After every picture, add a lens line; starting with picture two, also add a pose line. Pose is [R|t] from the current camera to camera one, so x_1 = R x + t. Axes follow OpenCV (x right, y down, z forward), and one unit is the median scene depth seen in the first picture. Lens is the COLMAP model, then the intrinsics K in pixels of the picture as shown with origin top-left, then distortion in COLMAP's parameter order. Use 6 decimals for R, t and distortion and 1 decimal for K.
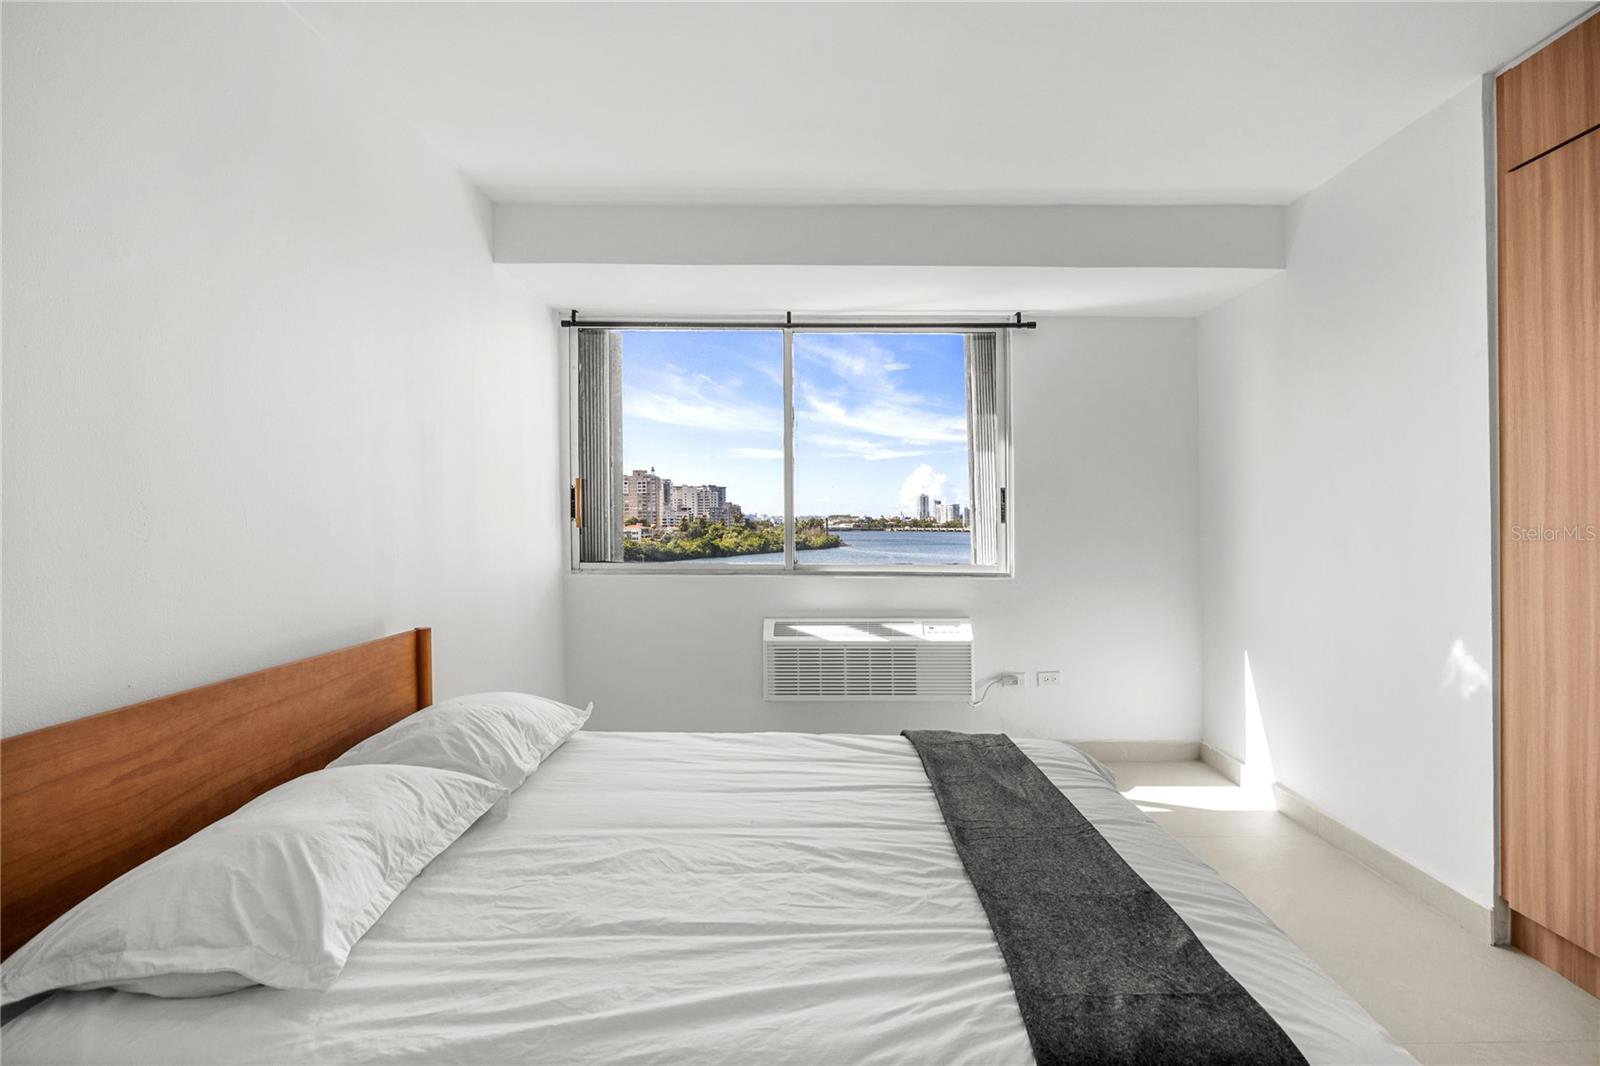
lens RADIAL K [[785.6, 0, 775.8], [0, 785.6, 520.7], [0, 0, 1]] dist [-0.012215, 0.001108]
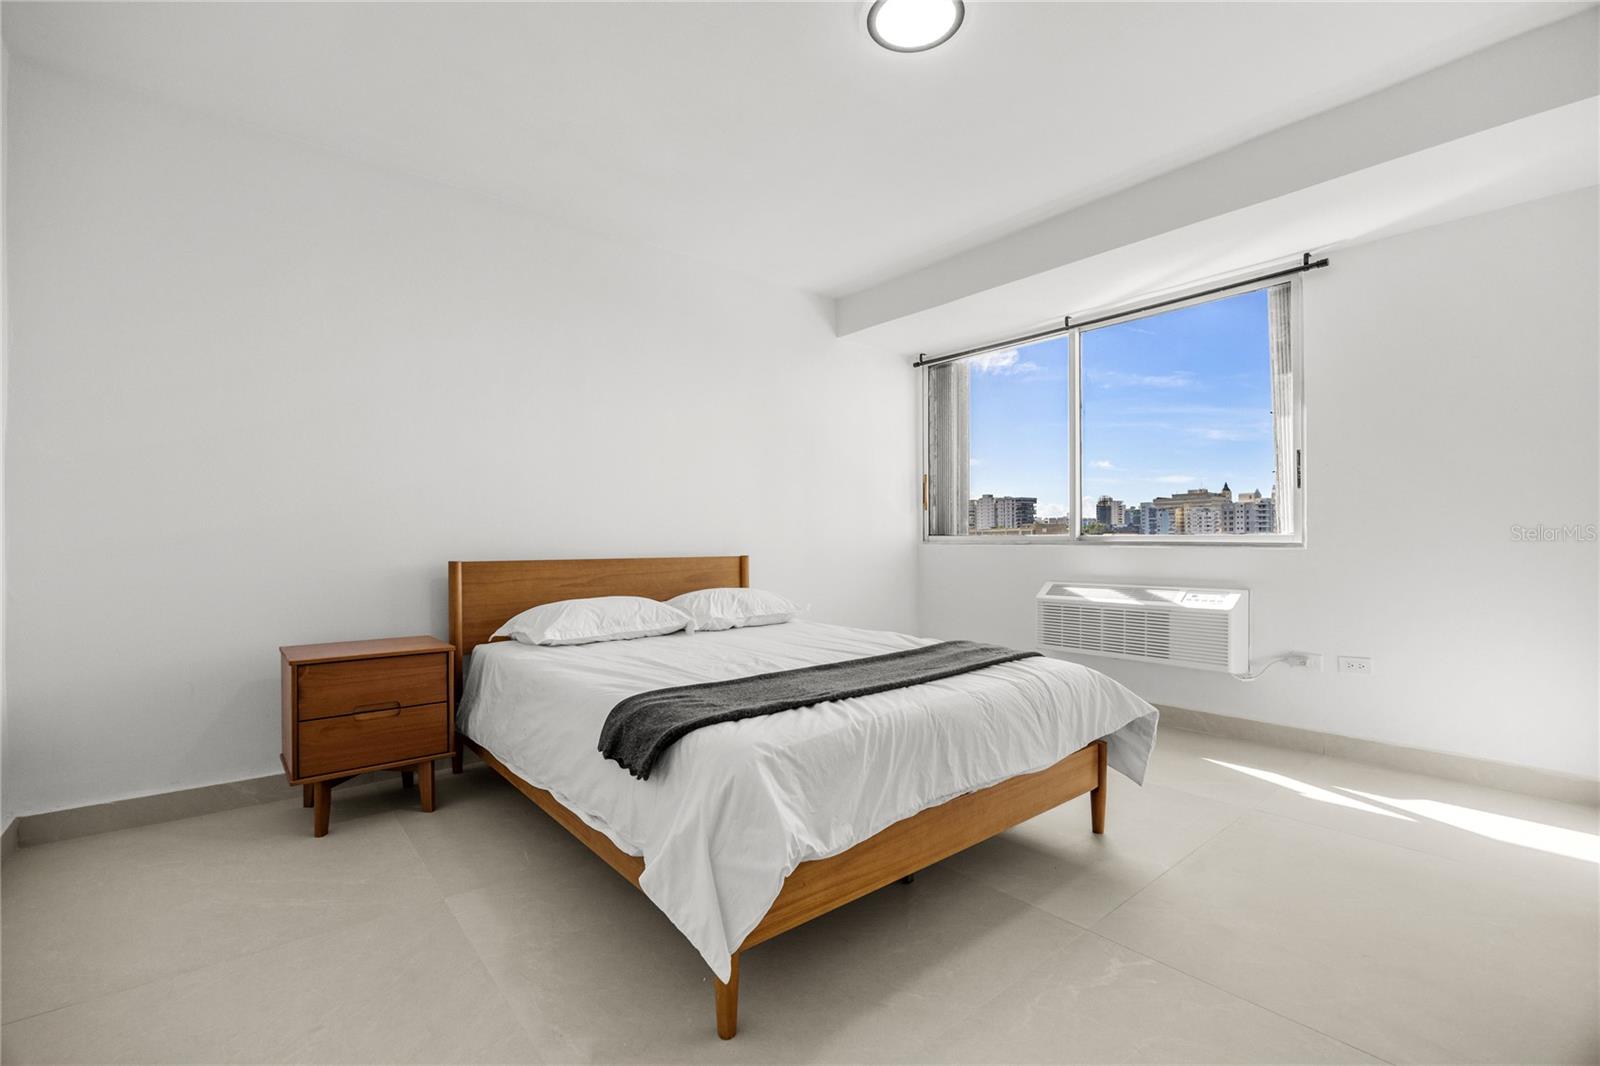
lens RADIAL K [[709.8, 0, 798.1], [0, 709.8, 545.6], [0, 0, 1]] dist [-0.017233, 0.000519]
pose [[0.632225, -0.000720, -0.774785, 0.577000], [-0.003336, 0.999988, -0.003651, 0.077247], [0.774778, 0.004893, 0.632215, 0.037965]]
